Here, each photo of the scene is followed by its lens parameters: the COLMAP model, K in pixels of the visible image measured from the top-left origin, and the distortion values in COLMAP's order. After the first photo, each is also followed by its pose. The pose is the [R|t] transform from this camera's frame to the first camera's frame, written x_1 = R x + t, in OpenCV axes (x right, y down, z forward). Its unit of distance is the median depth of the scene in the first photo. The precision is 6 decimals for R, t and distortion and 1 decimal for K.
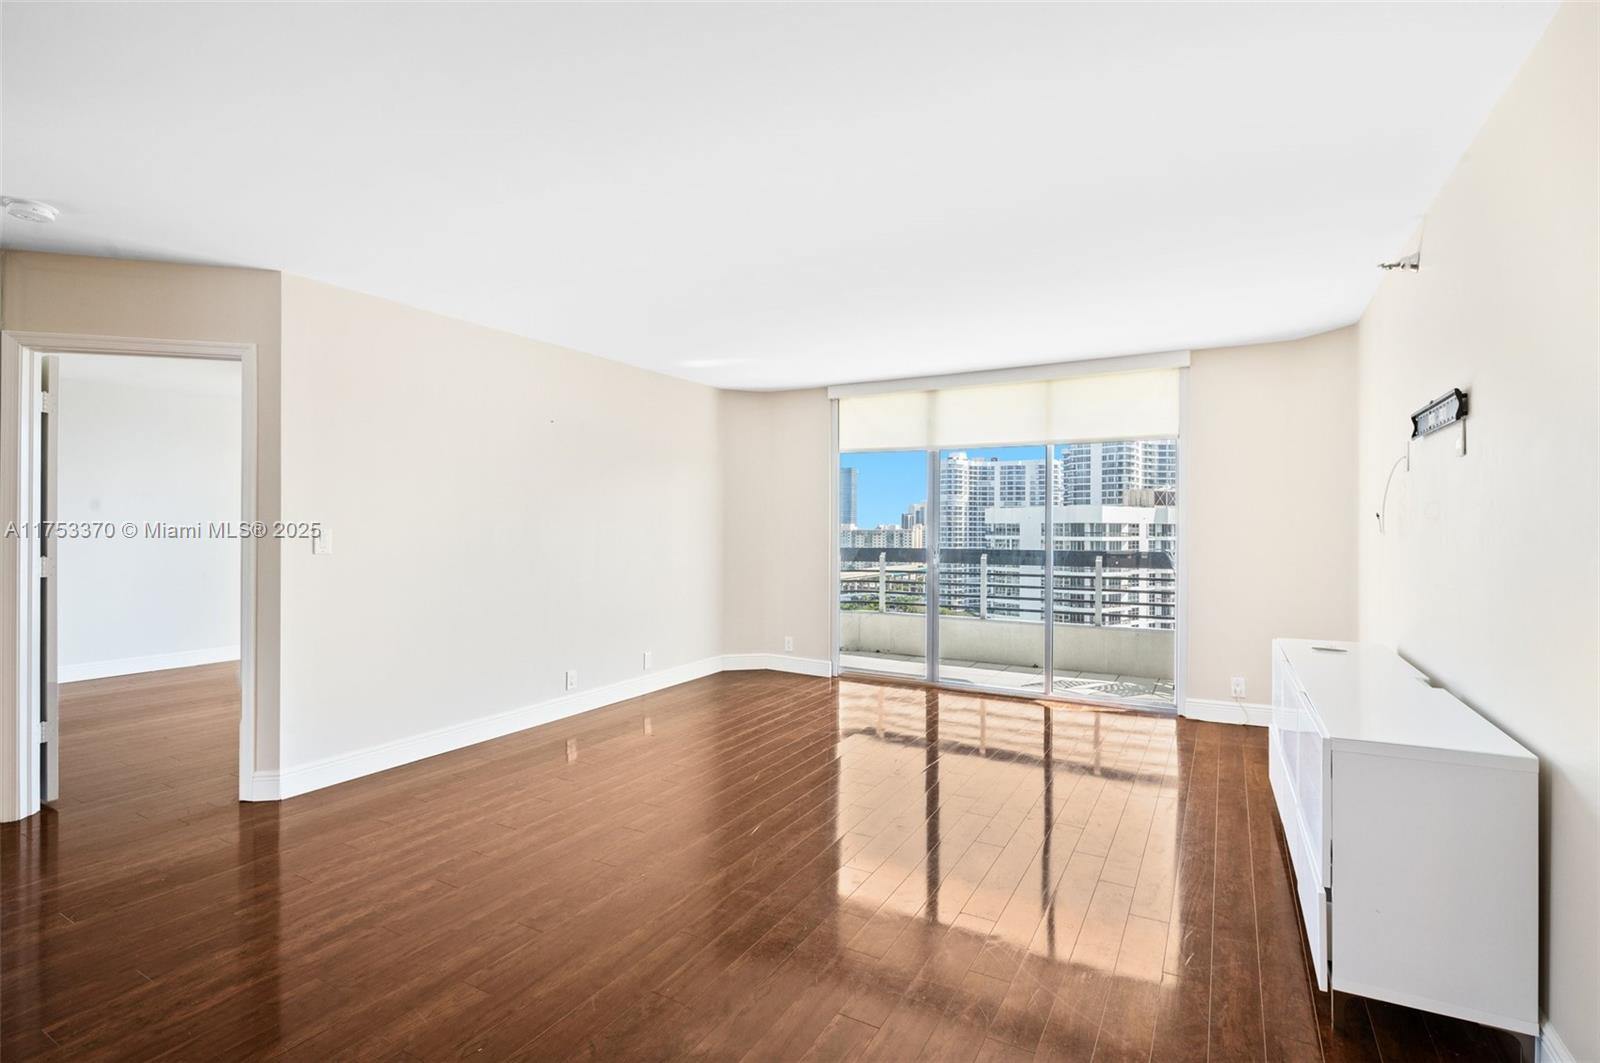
lens RADIAL K [[759.9, 0, 778.1], [0, 759.9, 532.2], [0, 0, 1]] dist [-0.018014, -0.000380]
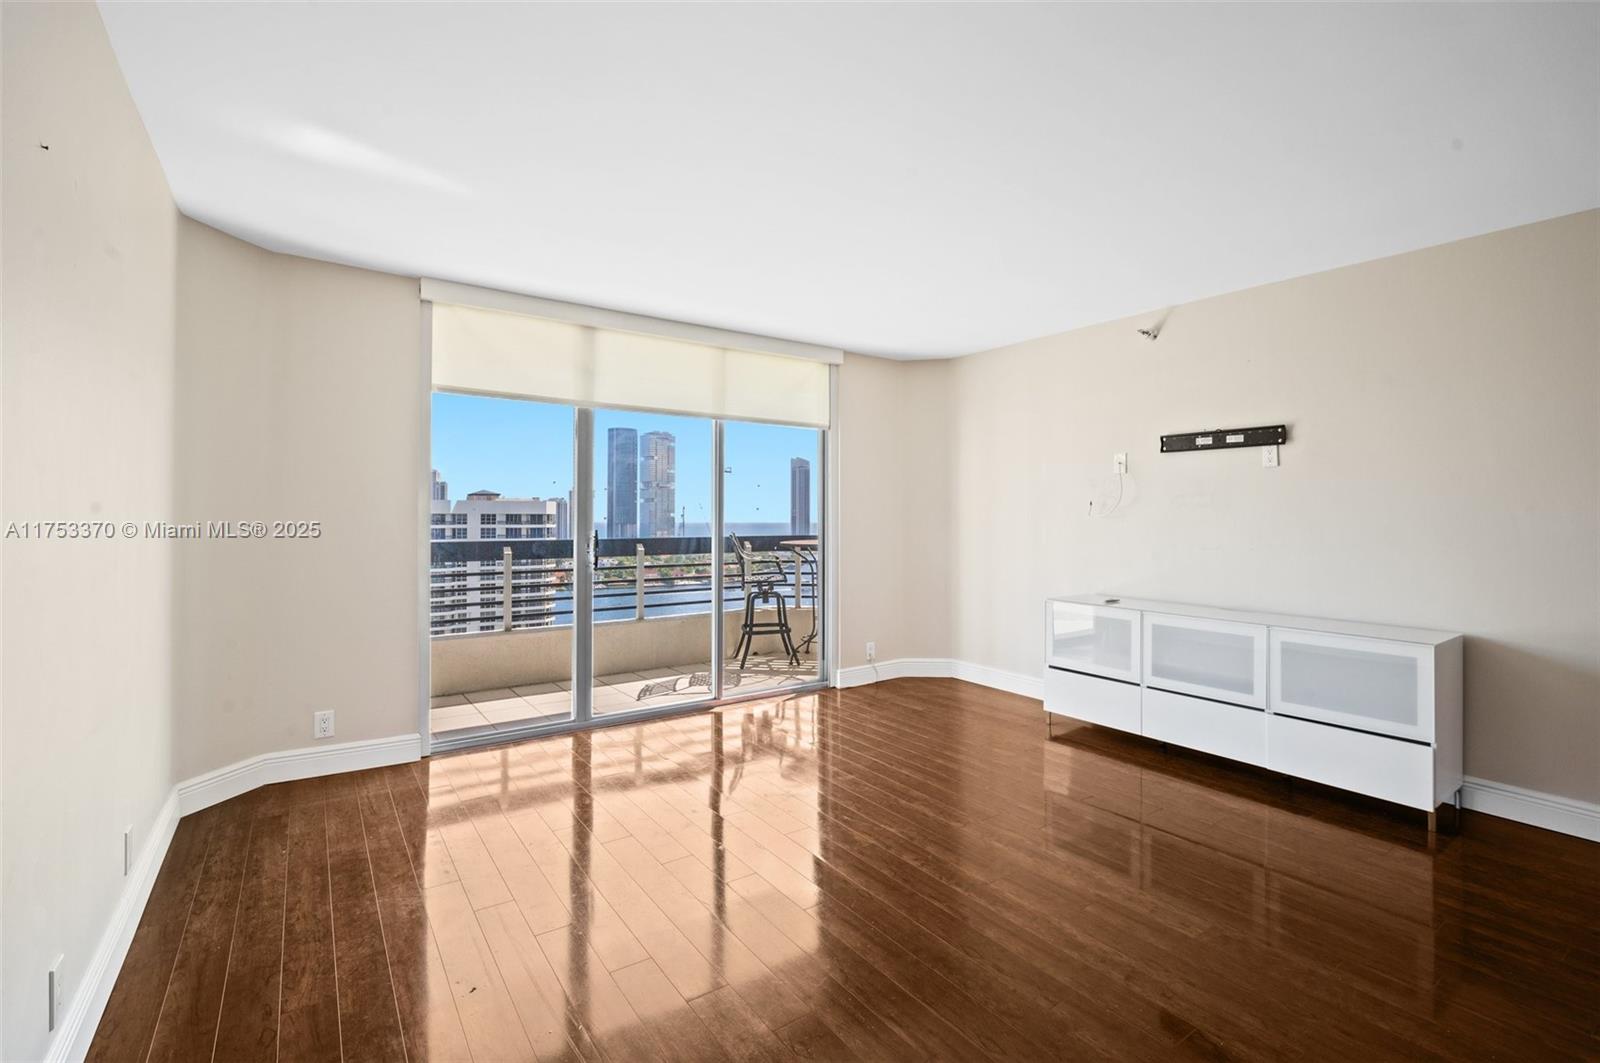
lens RADIAL K [[741.2, 0, 783.4], [0, 741.2, 517.7], [0, 0, 1]] dist [0.015715, -0.000897]
pose [[0.405633, 0.000783, 0.914036, -0.384509], [0.002510, 0.999995, -0.001971, 0.002956], [-0.914033, 0.003094, 0.405629, 0.529469]]
